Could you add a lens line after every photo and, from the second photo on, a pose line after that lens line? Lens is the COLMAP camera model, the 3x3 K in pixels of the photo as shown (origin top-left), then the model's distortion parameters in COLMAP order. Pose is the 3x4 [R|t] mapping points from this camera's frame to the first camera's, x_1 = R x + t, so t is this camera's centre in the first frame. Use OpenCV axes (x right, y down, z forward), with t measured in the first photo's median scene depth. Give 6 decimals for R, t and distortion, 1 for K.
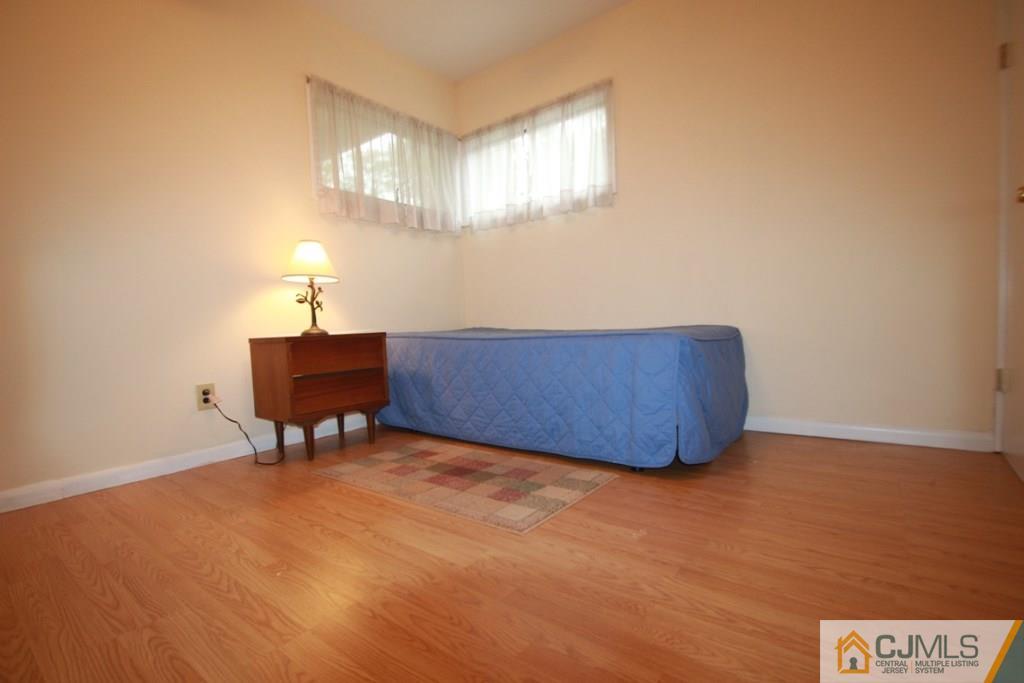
lens RADIAL K [[481.5, 0, 496.7], [0, 481.5, 344.7], [0, 0, 1]] dist [0.018465, -0.020771]
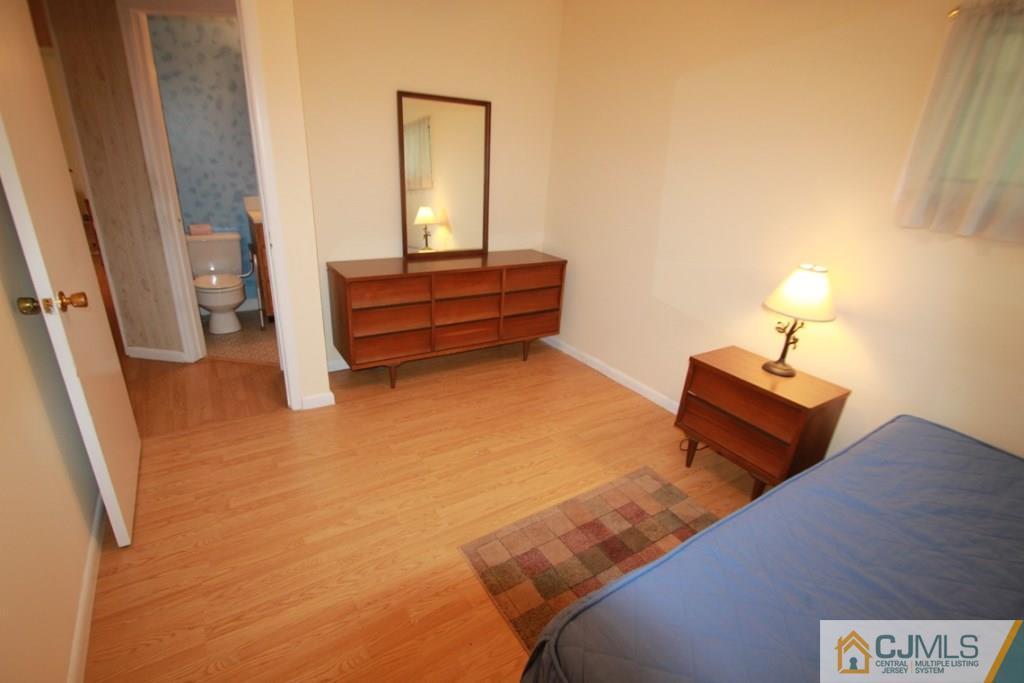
lens RADIAL K [[481.5, 0, 496.7], [0, 481.5, 344.7], [0, 0, 1]] dist [0.018465, -0.020771]
pose [[-0.331892, 0.378341, -0.864121, 0.628751], [-0.081398, 0.901142, 0.425814, -0.460144], [0.939799, 0.211662, -0.268286, 0.858849]]
